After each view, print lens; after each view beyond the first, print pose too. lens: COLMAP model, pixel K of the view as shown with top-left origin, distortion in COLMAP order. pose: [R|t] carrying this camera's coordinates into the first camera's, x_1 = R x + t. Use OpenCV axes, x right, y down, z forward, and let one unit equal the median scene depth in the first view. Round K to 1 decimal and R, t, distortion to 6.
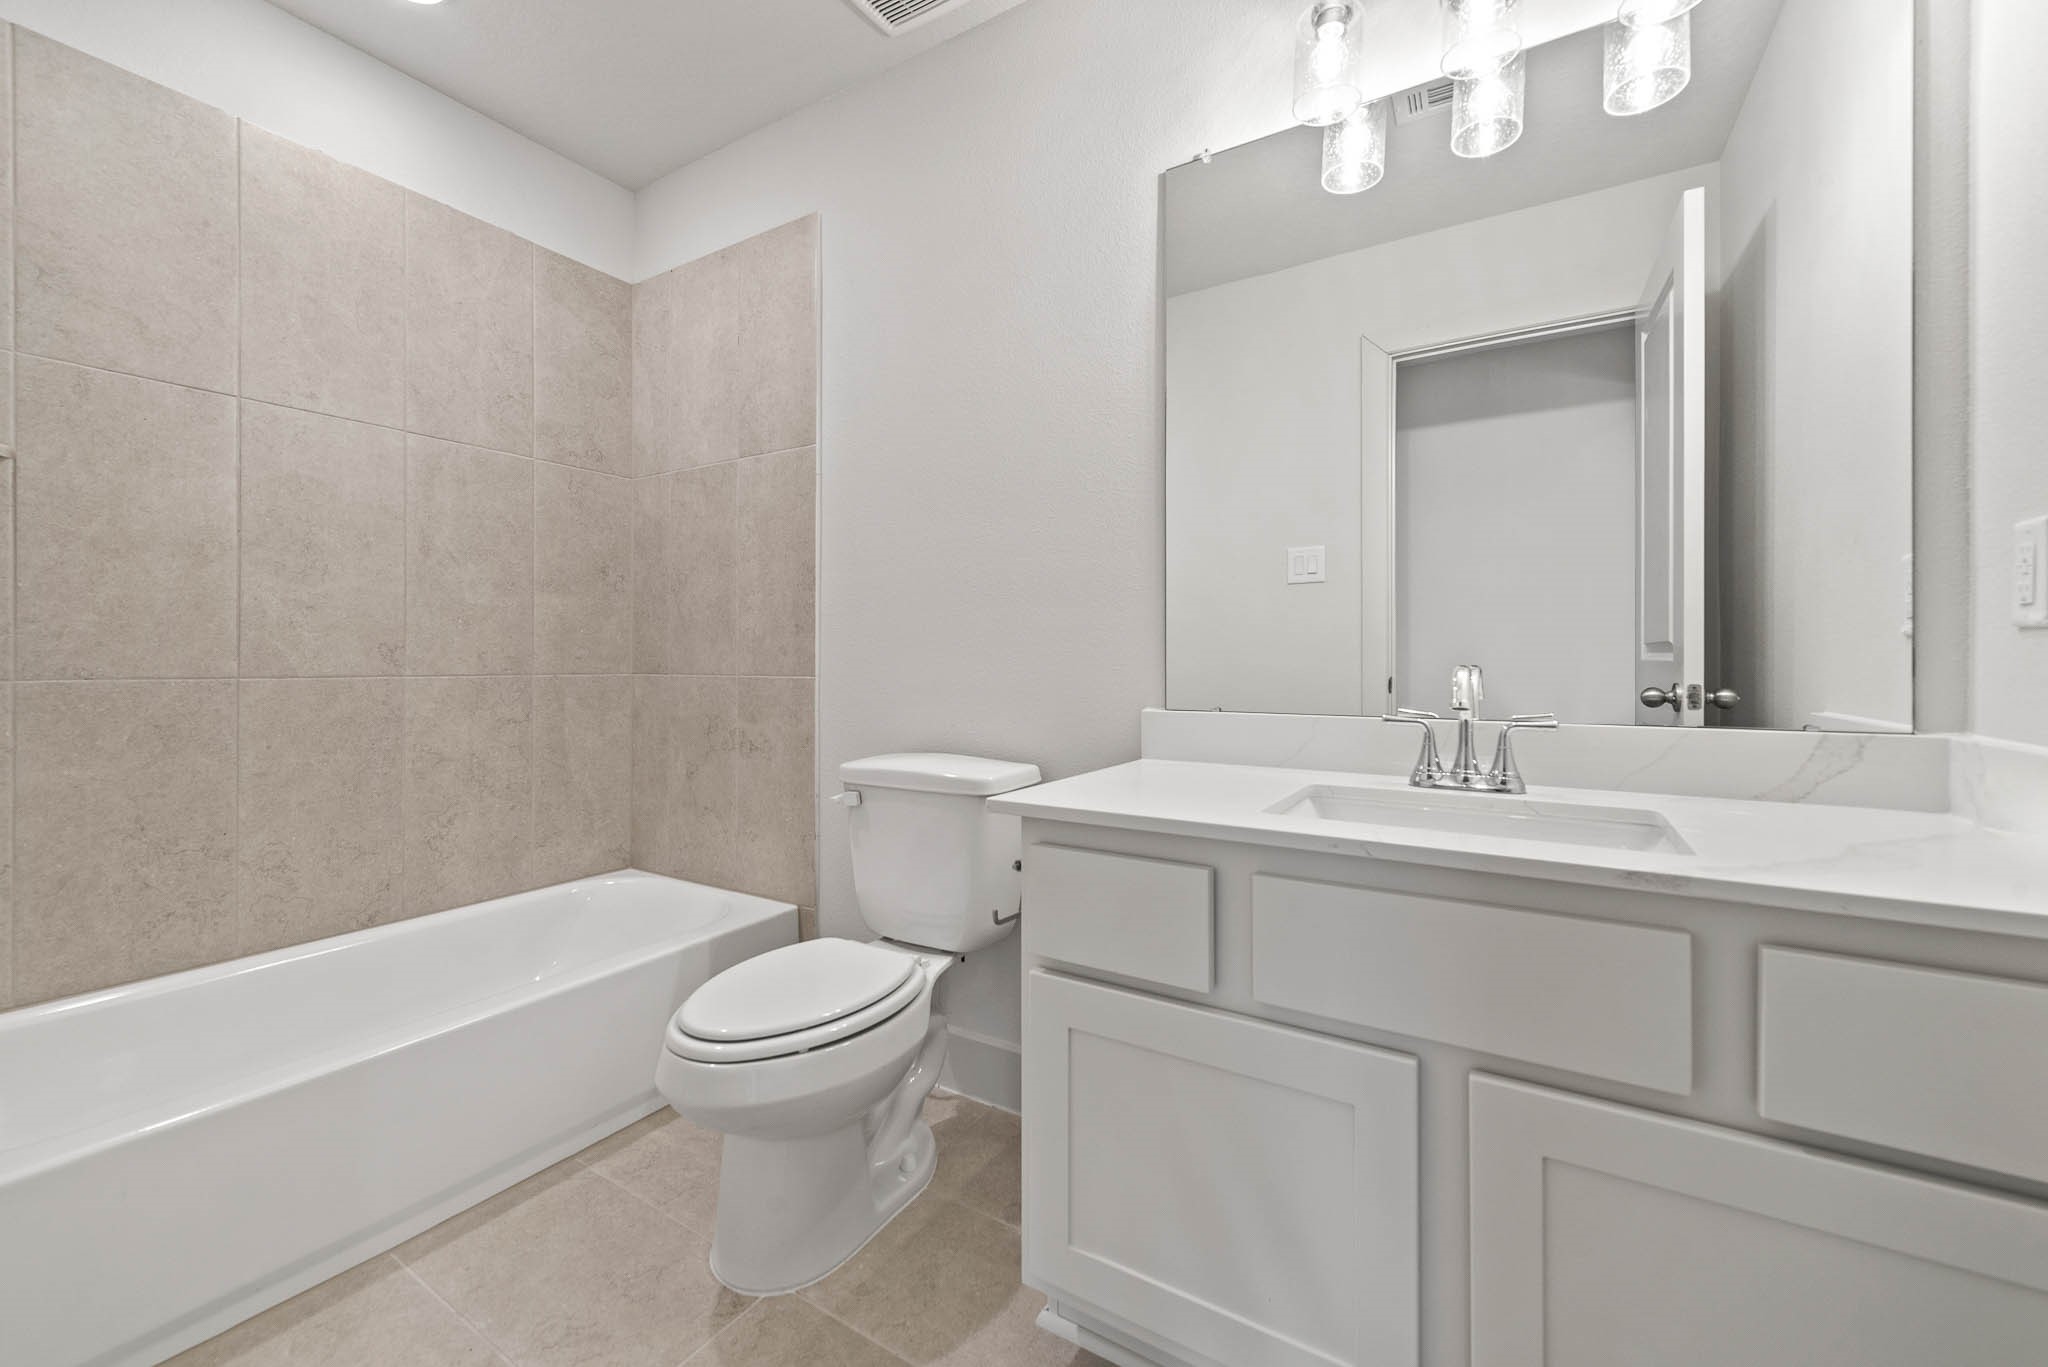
lens RADIAL K [[799.2, 0, 1026.4], [0, 799.2, 671.8], [0, 0, 1]] dist [0.001487, -0.000137]
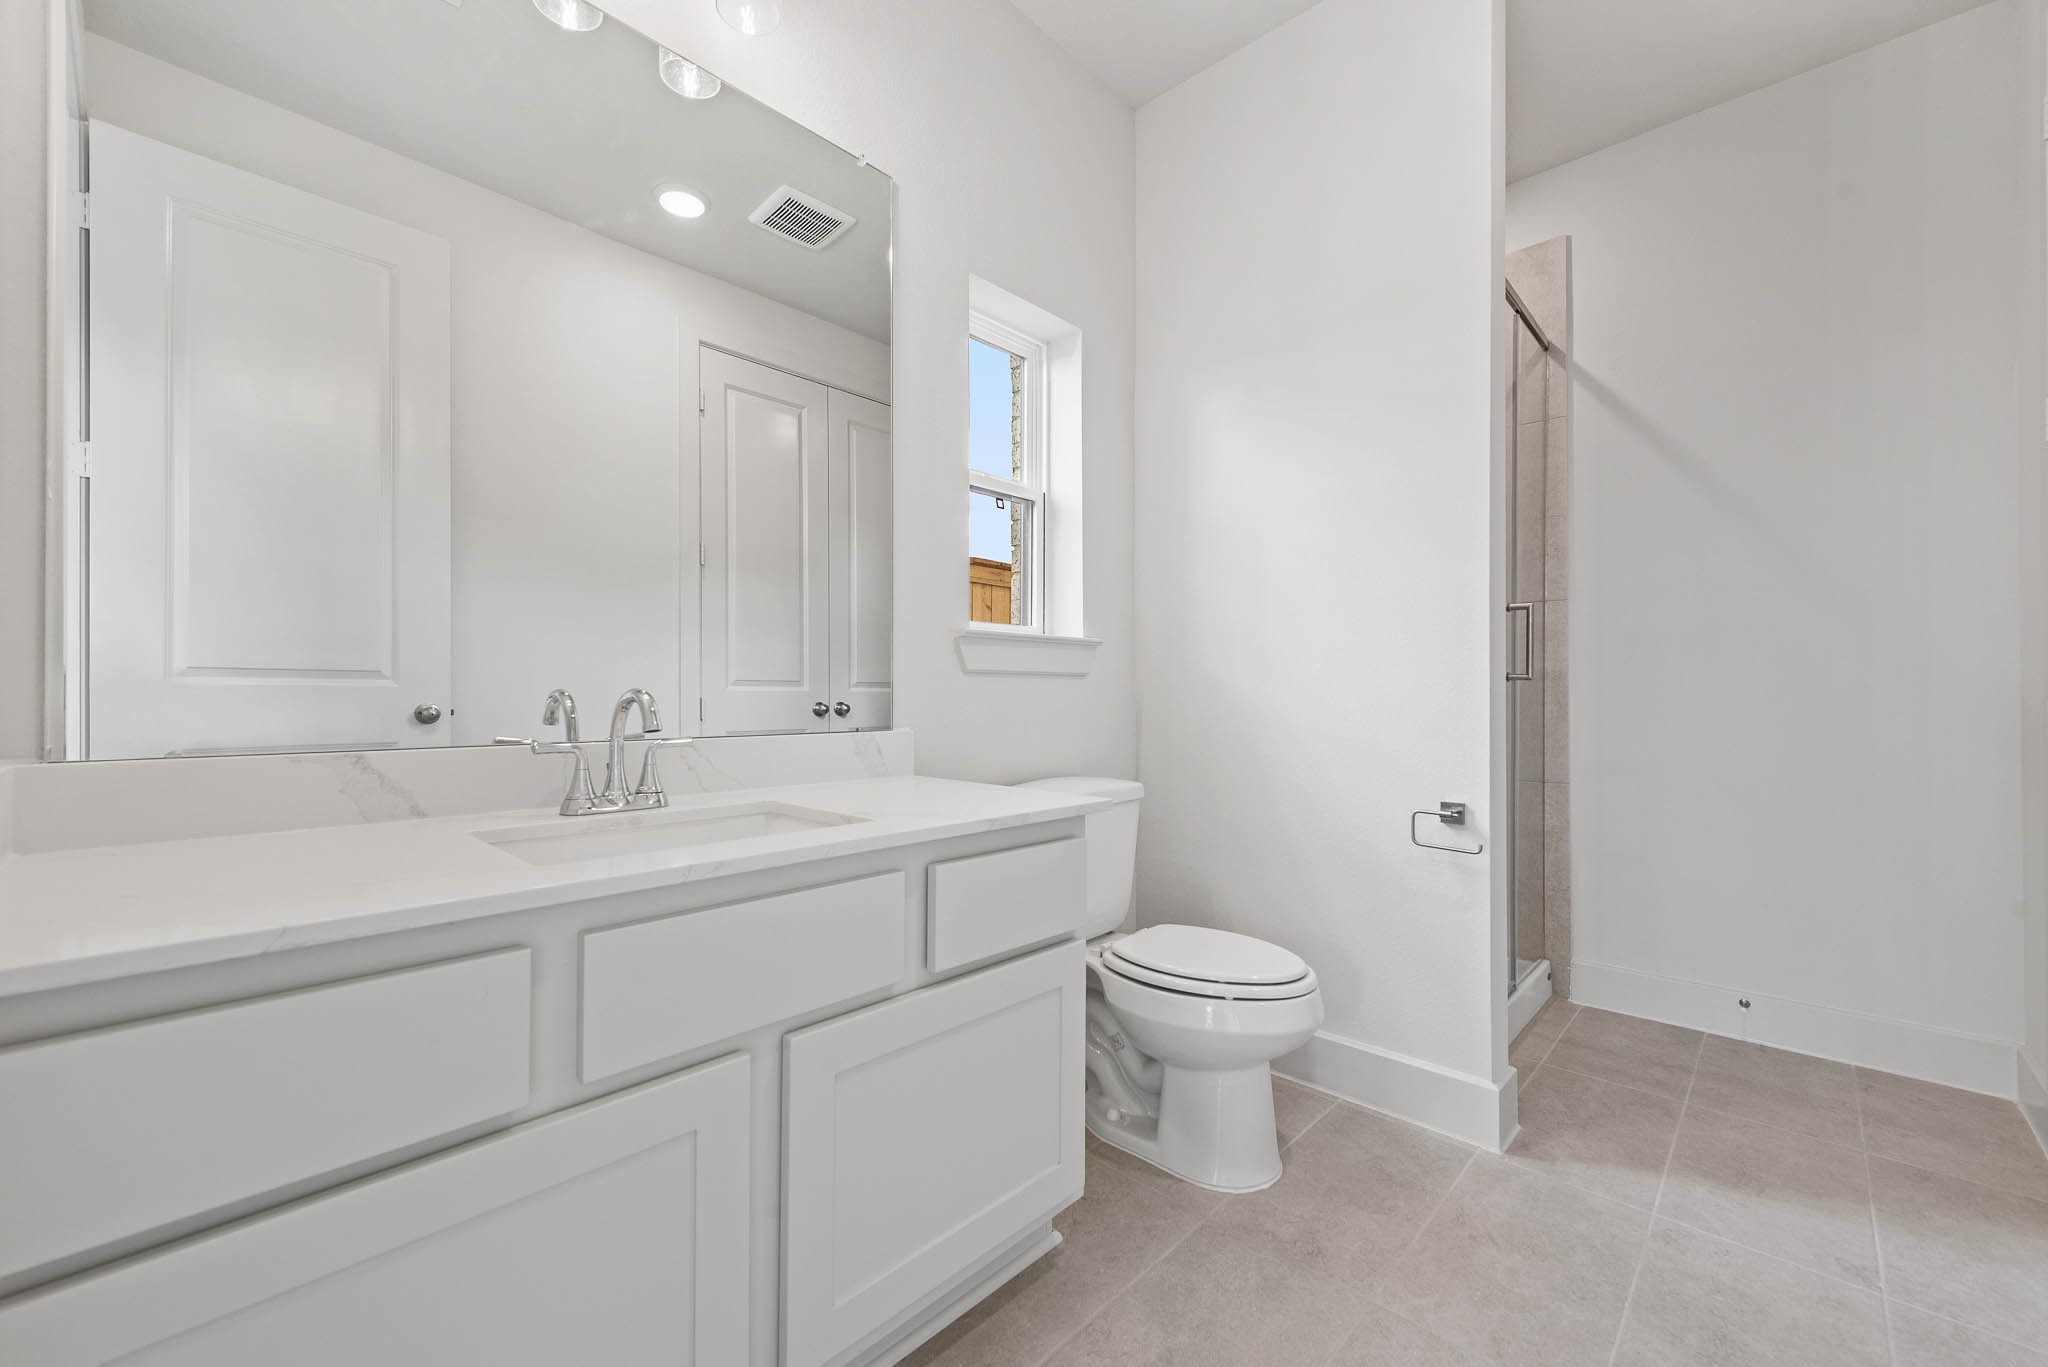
lens RADIAL K [[799.2, 0, 1026.4], [0, 799.2, 671.8], [0, 0, 1]] dist [0.001487, -0.000137]
pose [[0.214555, 0.036072, 0.976046, -0.474608], [0.003546, 0.999282, -0.037711, 0.014387], [-0.976706, 0.011552, 0.214273, 0.369566]]
